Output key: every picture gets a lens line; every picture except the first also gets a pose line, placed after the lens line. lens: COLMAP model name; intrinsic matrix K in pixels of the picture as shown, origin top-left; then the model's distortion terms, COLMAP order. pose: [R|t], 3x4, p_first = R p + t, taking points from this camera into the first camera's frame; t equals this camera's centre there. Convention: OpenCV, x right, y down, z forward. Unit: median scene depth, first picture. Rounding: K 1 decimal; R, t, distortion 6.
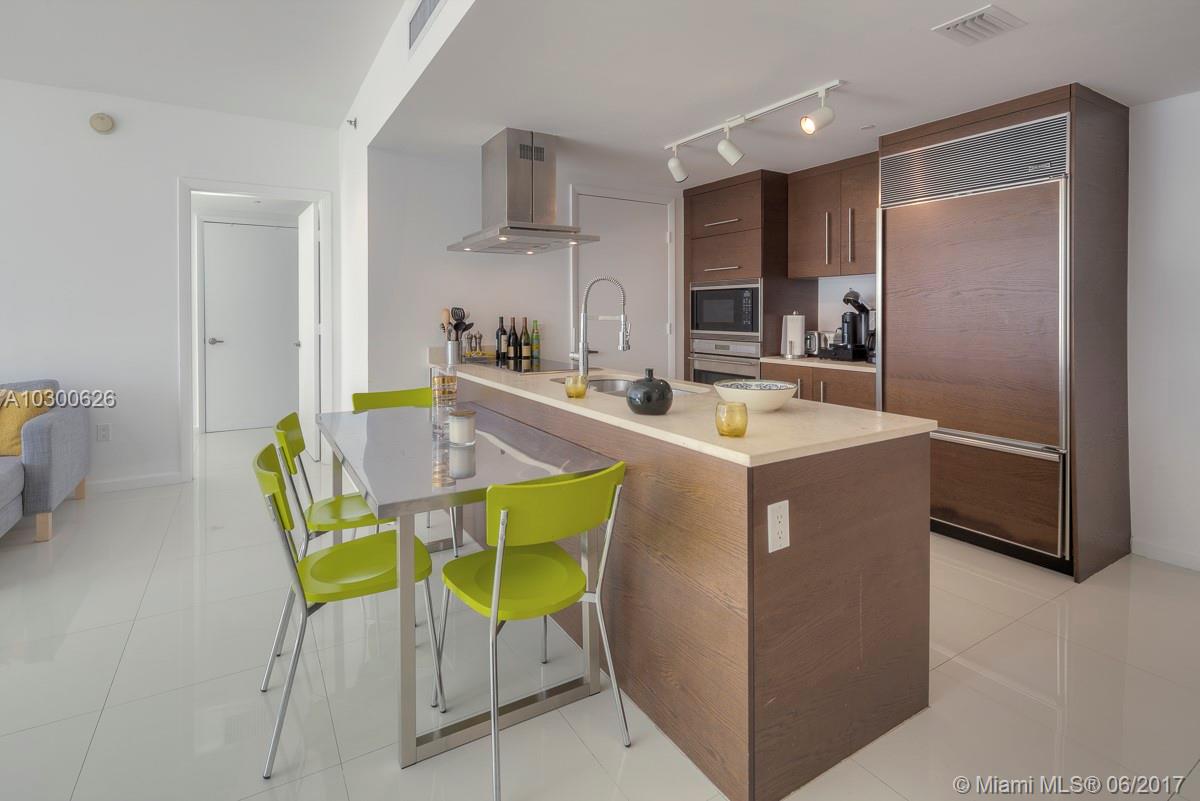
lens RADIAL K [[580.6, 0, 592.9], [0, 580.6, 311.4], [0, 0, 1]] dist [0.003672, -0.005855]
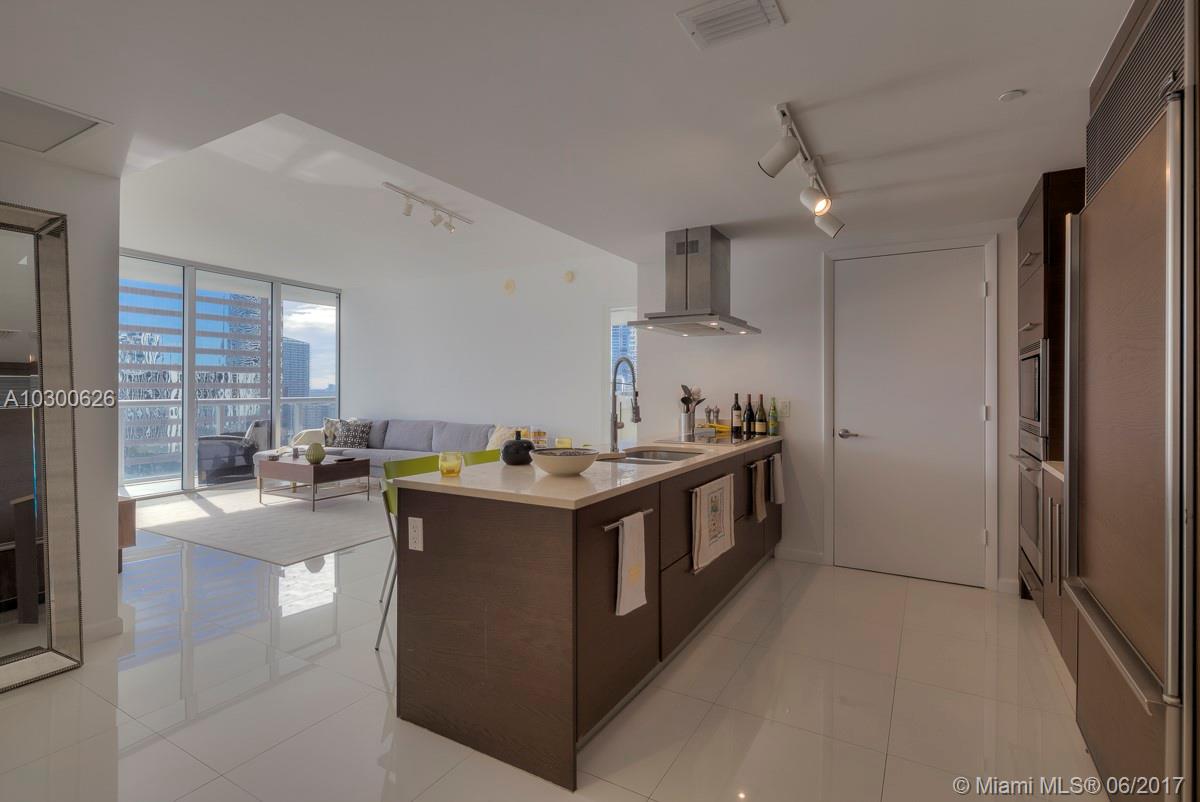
lens RADIAL K [[580.6, 0, 592.1], [0, 580.6, 383.2], [0, 0, 1]] dist [0.003672, -0.005855]
pose [[0.471160, -0.003171, -0.882042, 0.695341], [-0.004593, 0.999971, -0.006049, -0.002104], [0.882036, 0.006902, 0.471132, 0.266723]]
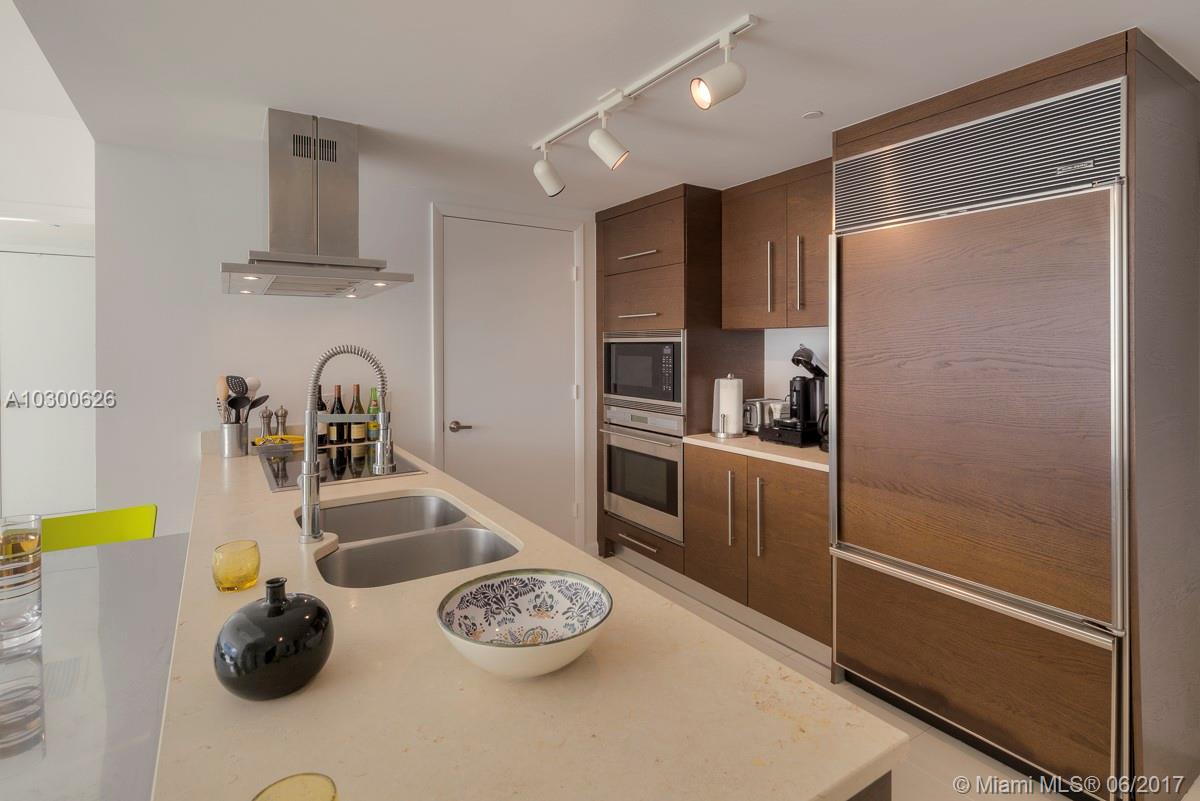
lens RADIAL K [[580.6, 0, 597.3], [0, 580.6, 339.4], [0, 0, 1]] dist [0.003672, -0.005855]
pose [[0.999597, 0.000033, 0.028393, 0.172979], [0.000181, 0.999972, -0.007513, -0.043154], [-0.028392, 0.007515, 0.999569, 0.285031]]
